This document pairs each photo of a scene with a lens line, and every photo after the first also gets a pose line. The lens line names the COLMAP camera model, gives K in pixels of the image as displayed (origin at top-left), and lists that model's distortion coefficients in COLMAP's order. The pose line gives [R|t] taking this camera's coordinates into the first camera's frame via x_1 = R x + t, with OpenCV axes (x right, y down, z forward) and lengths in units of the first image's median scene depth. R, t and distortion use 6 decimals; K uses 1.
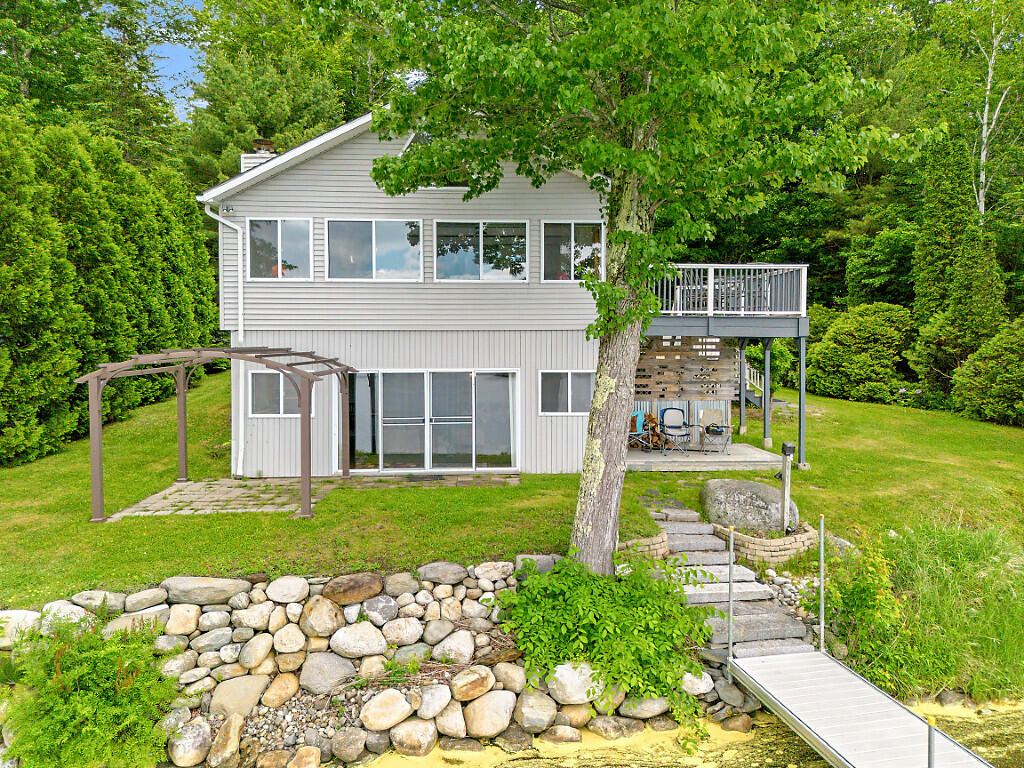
lens RADIAL K [[735.0, 0, 512.9], [0, 735.0, 379.5], [0, 0, 1]] dist [0.049845, -0.041973]
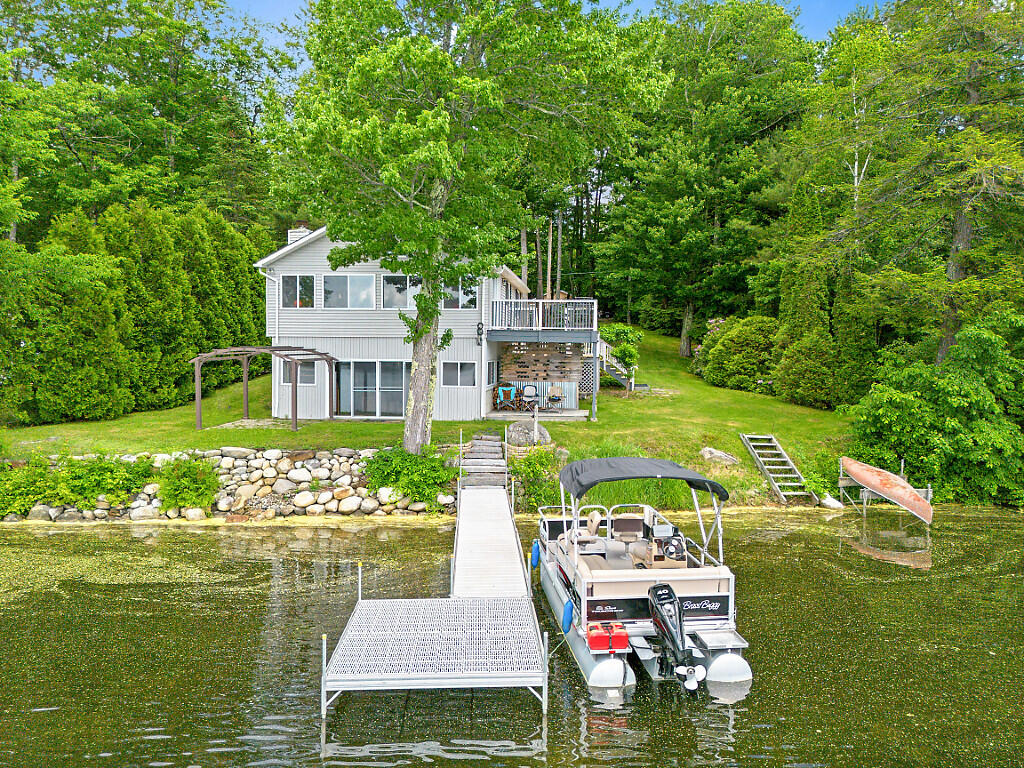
lens RADIAL K [[735.0, 0, 513.4], [0, 735.0, 392.3], [0, 0, 1]] dist [0.049845, -0.041973]
pose [[0.988378, 0.016679, -0.151096, 0.478089], [-0.014126, 0.999739, 0.017951, 0.028468], [0.151356, -0.015608, 0.988356, -0.699640]]
